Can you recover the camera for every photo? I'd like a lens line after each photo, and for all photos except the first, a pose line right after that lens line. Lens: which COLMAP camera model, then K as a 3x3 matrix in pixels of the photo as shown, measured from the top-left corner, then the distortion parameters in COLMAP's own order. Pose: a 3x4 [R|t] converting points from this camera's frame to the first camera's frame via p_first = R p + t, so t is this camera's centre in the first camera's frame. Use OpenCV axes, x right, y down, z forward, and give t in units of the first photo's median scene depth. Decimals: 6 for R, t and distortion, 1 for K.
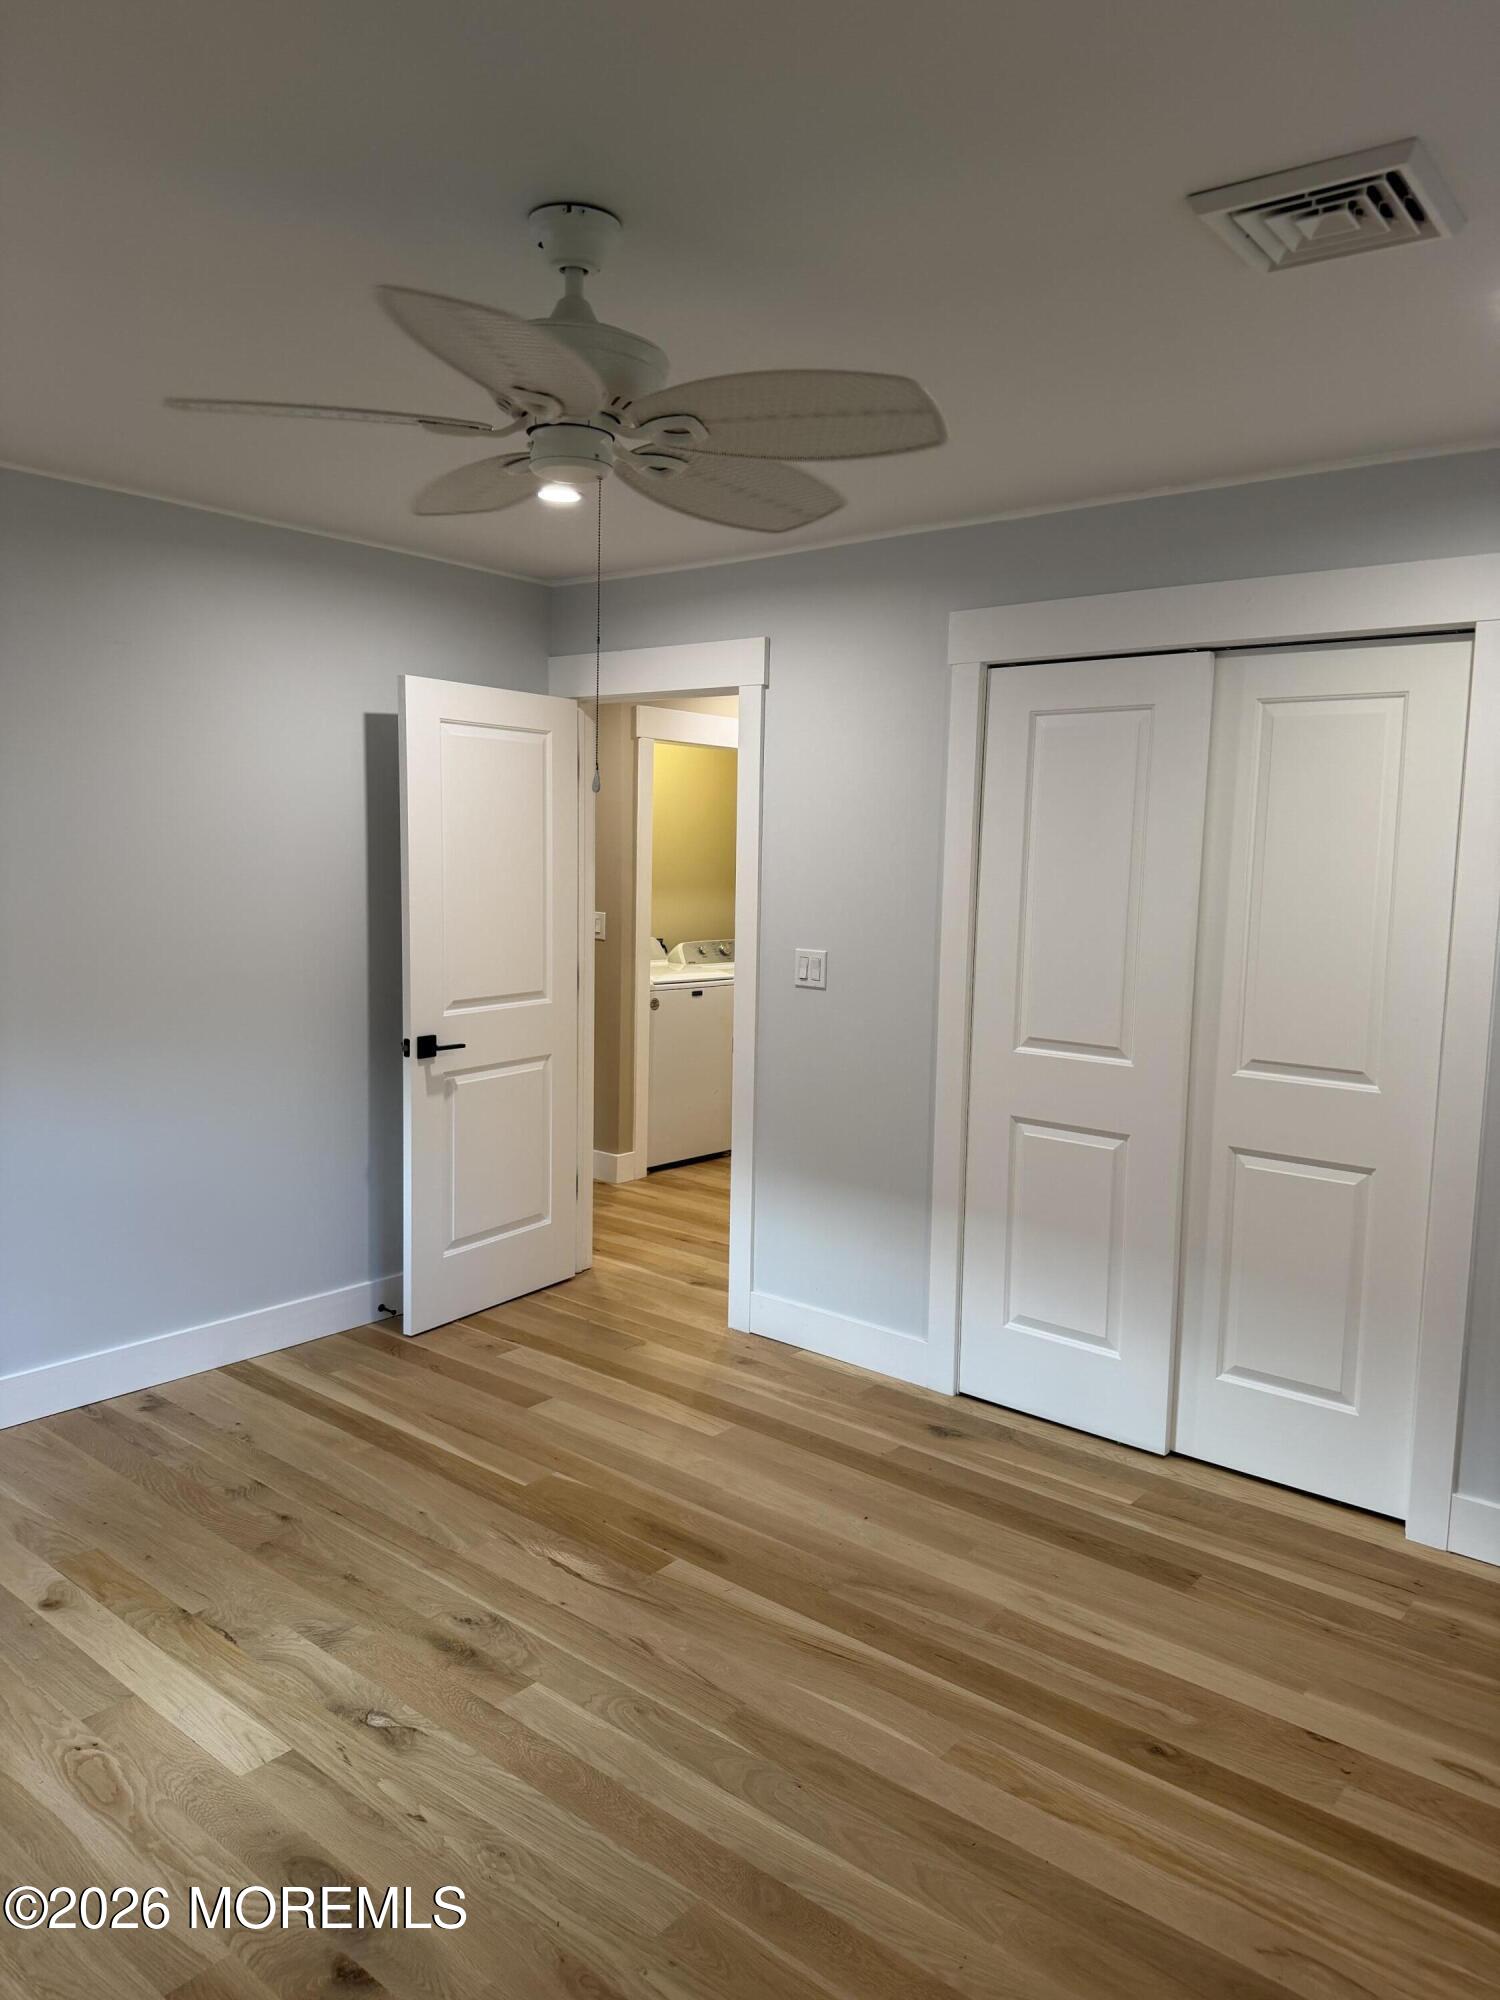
lens RADIAL K [[1410.7, 0, 772.2], [0, 1410.7, 1003.0], [0, 0, 1]] dist [0.051193, -0.053340]
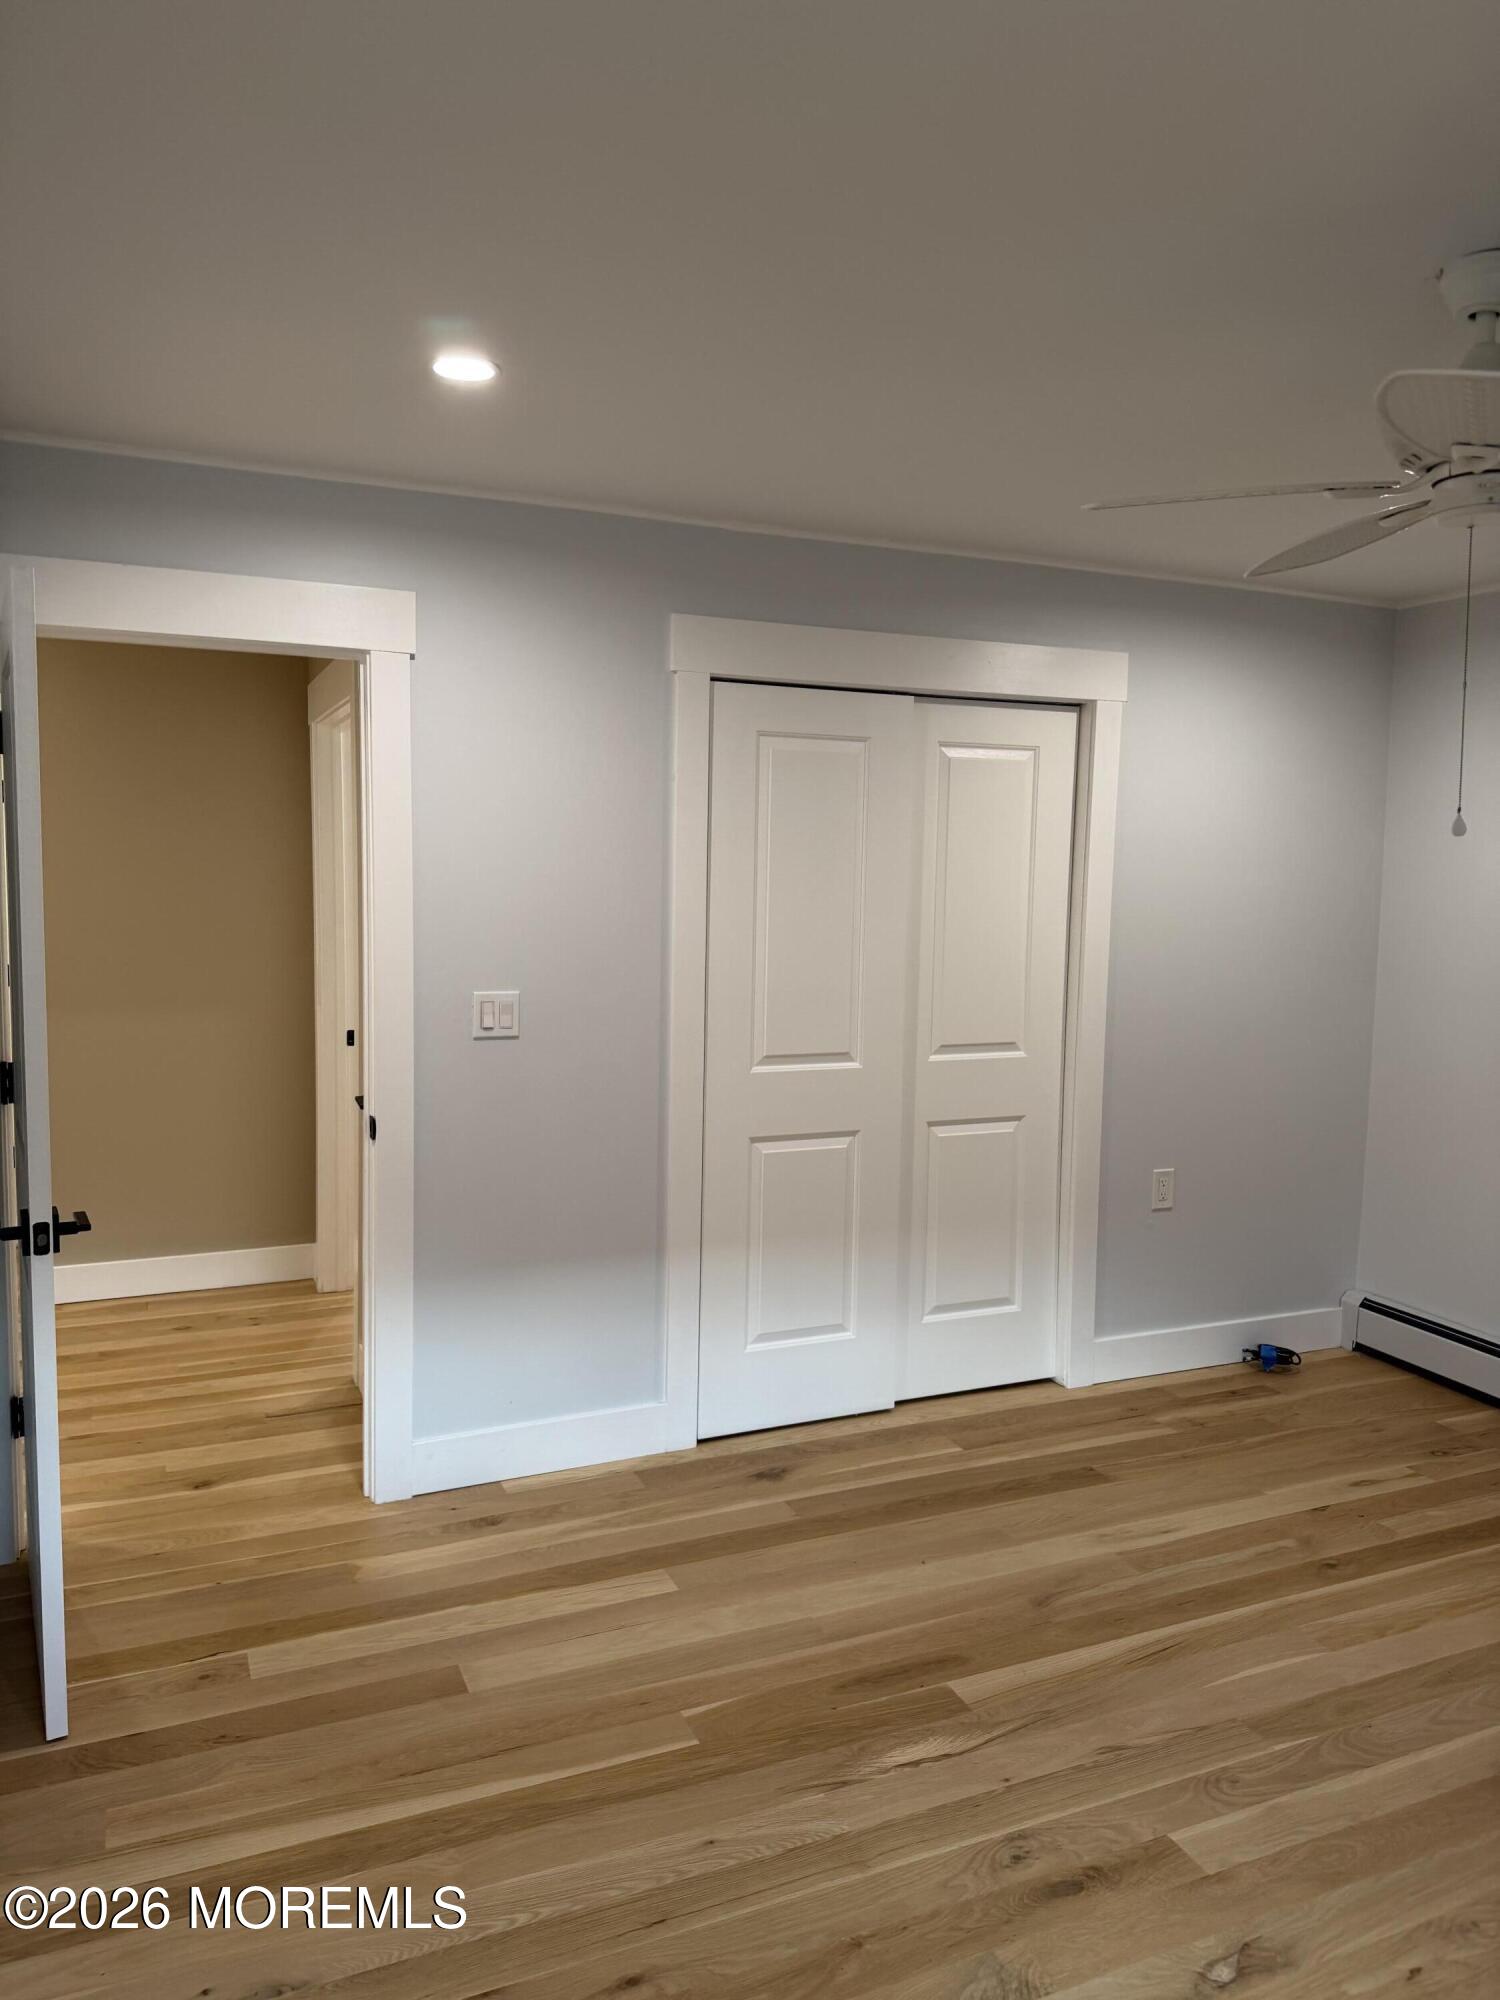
lens RADIAL K [[1410.2, 0, 749.1], [0, 1410.2, 985.8], [0, 0, 1]] dist [0.076962, -0.084722]
pose [[0.450538, -0.091079, 0.888099, -0.789674], [0.093225, 0.994144, 0.054661, -0.090204], [-0.887877, 0.058166, 0.456390, 0.614838]]
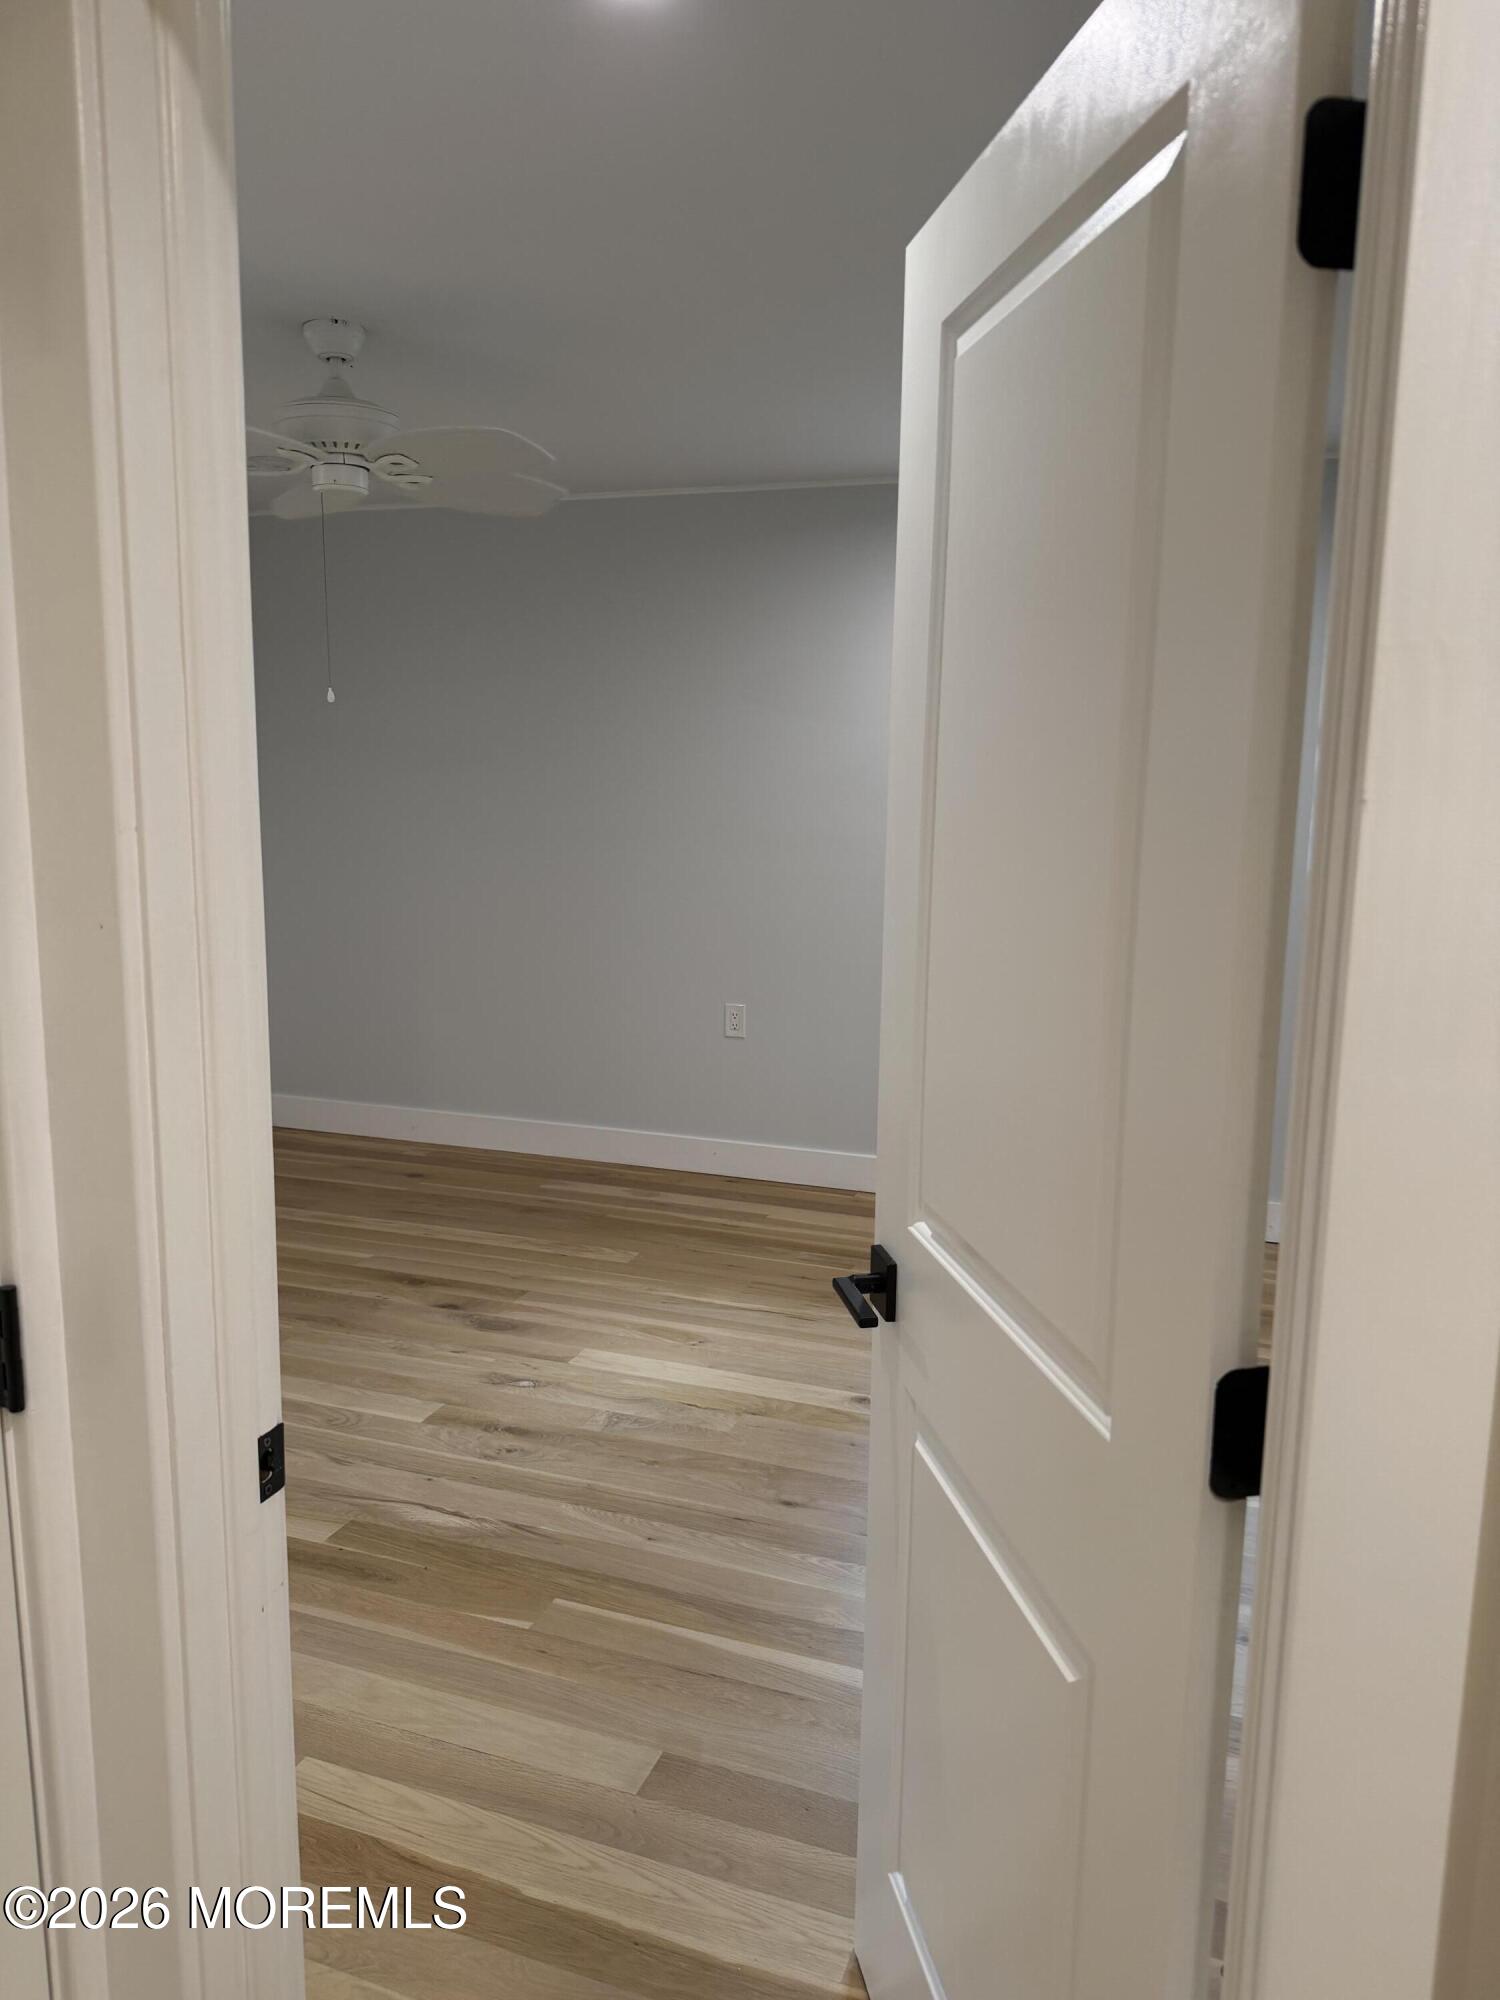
lens RADIAL K [[1384.8, 0, 731.1], [0, 1384.8, 997.5], [0, 0, 1]] dist [0.098793, -0.085603]
pose [[-0.948099, 0.025855, -0.316921, -0.034319], [-0.060519, 0.963797, 0.259676, -0.166355], [0.312162, 0.265379, -0.912211, 1.627271]]
